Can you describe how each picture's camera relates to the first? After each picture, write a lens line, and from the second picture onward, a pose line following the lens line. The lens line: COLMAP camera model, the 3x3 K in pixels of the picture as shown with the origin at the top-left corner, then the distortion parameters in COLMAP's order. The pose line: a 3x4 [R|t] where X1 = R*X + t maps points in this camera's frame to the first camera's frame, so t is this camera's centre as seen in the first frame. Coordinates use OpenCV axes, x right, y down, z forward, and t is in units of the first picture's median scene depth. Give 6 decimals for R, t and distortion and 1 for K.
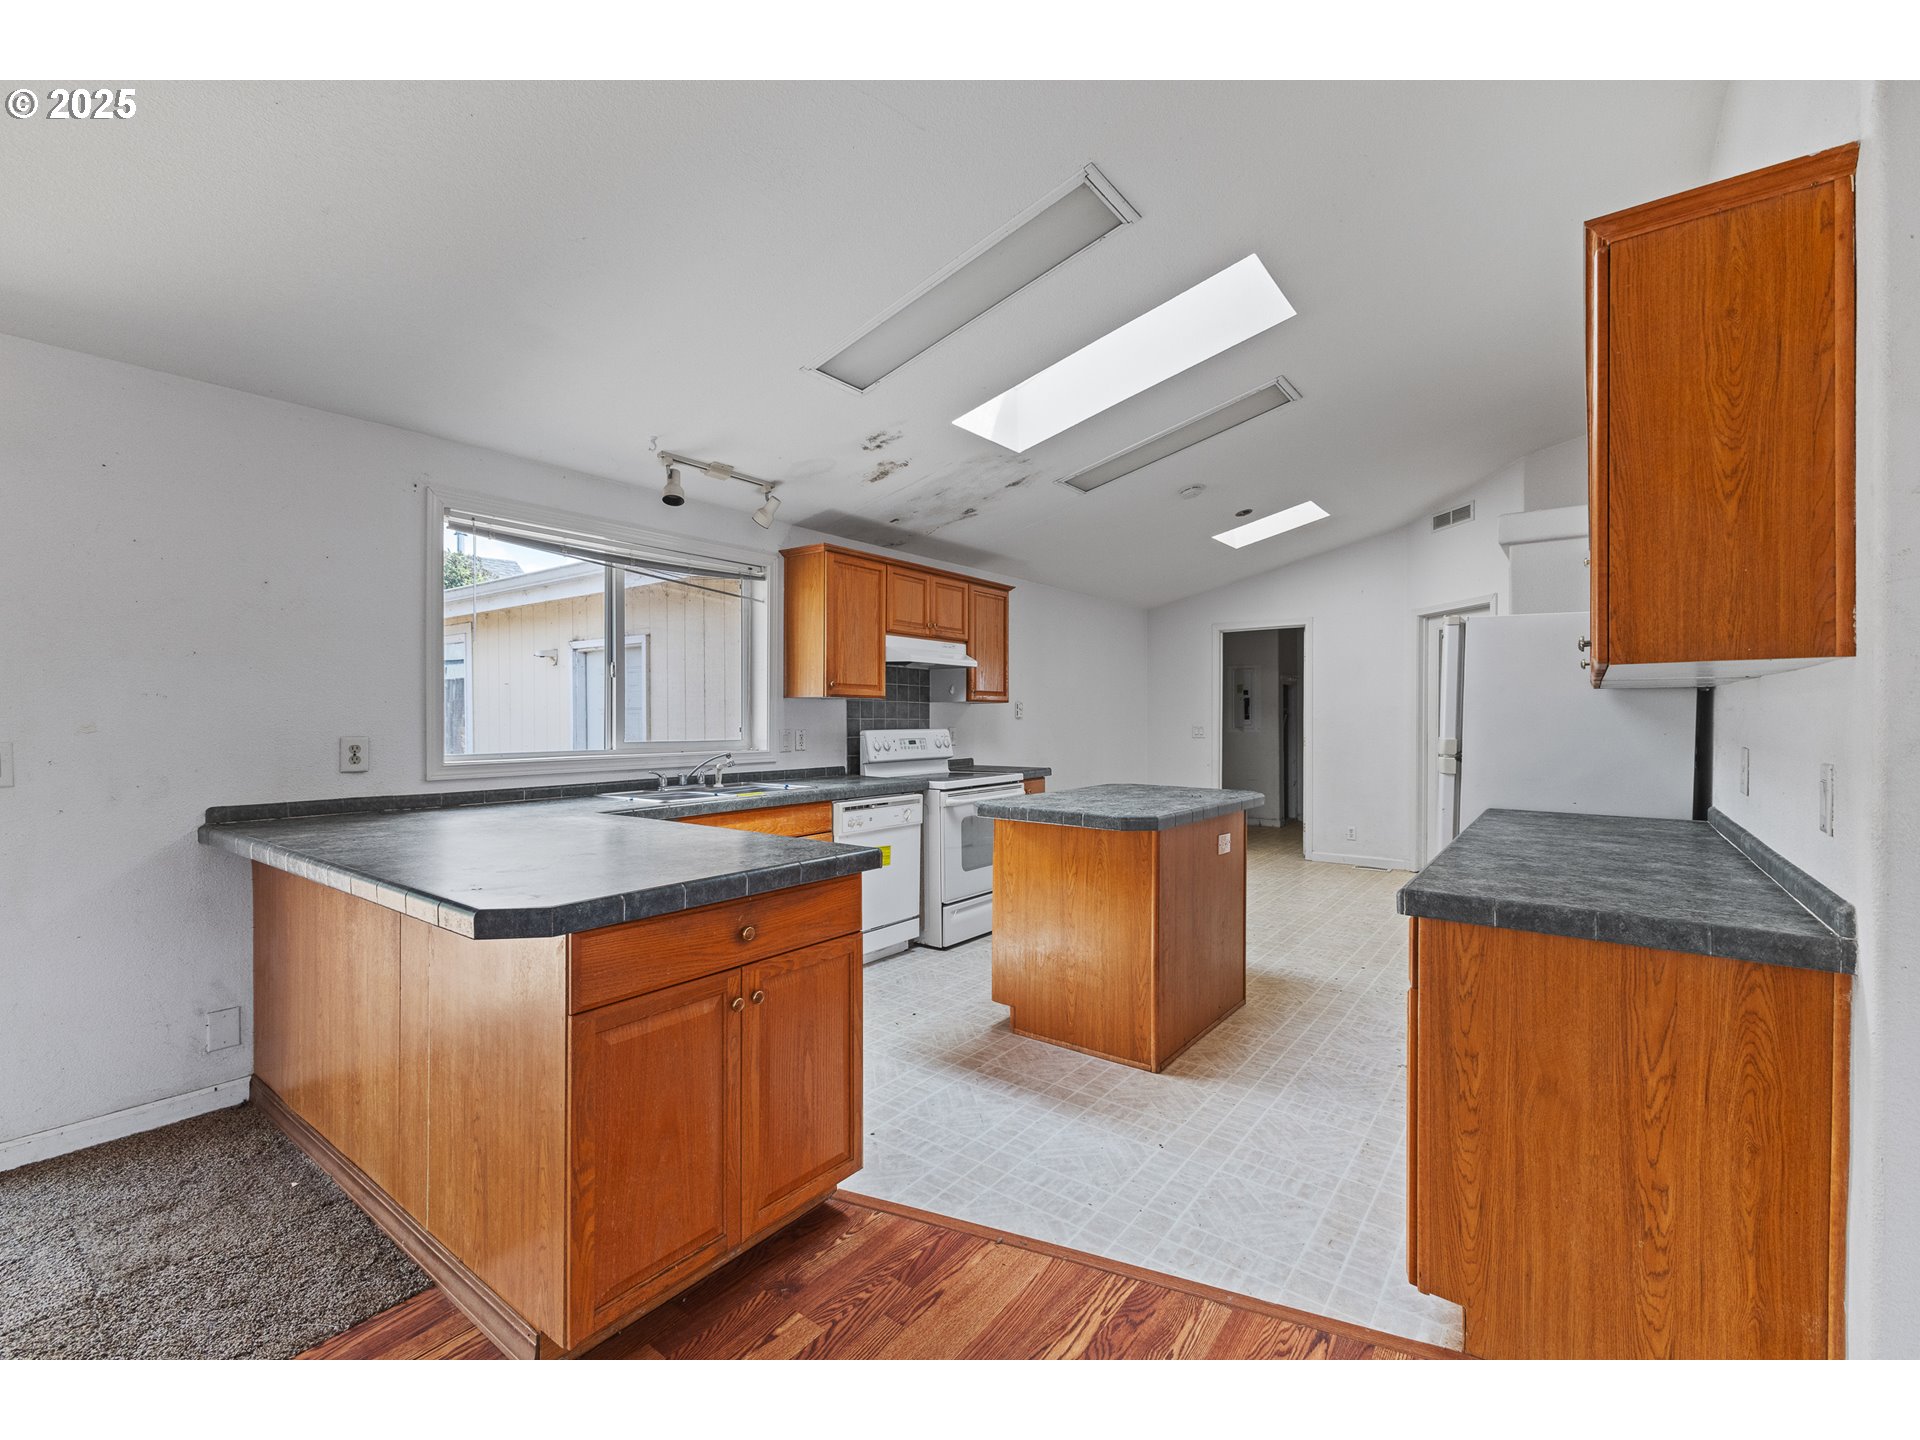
lens RADIAL K [[828.9, 0, 960.0], [0, 828.9, 720.0], [0, 0, 1]] dist [-0.000687, -0.001001]
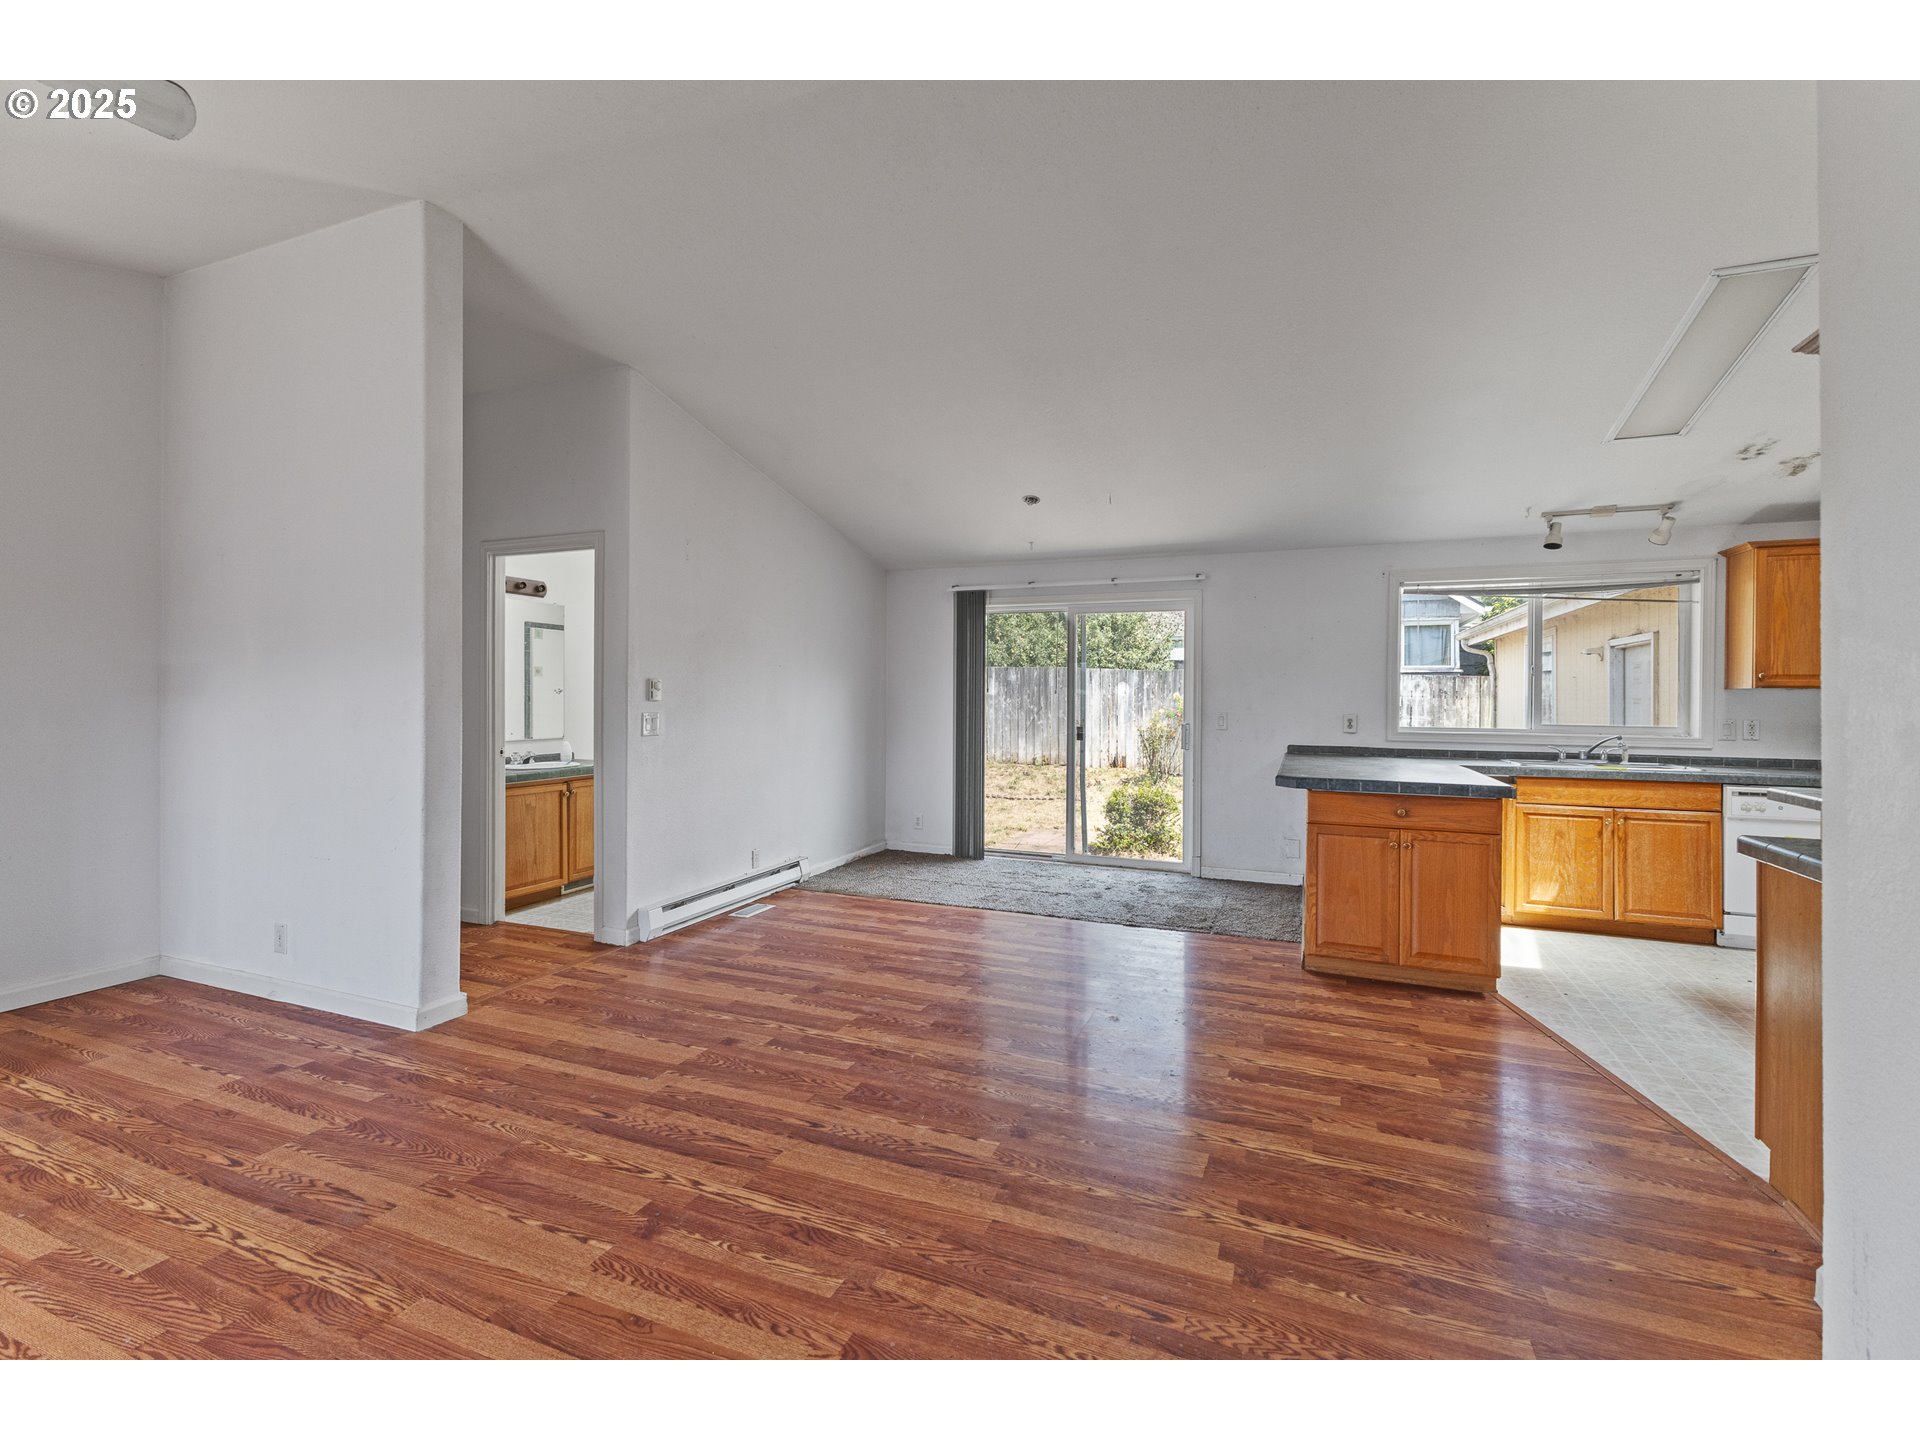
lens RADIAL K [[828.9, 0, 960.0], [0, 828.9, 720.0], [0, 0, 1]] dist [-0.000687, -0.001001]
pose [[0.259427, 0.026226, -0.965407, 0.645213], [-0.013065, 0.999635, 0.023645, 0.000206], [0.965674, 0.006479, 0.259675, -0.256986]]
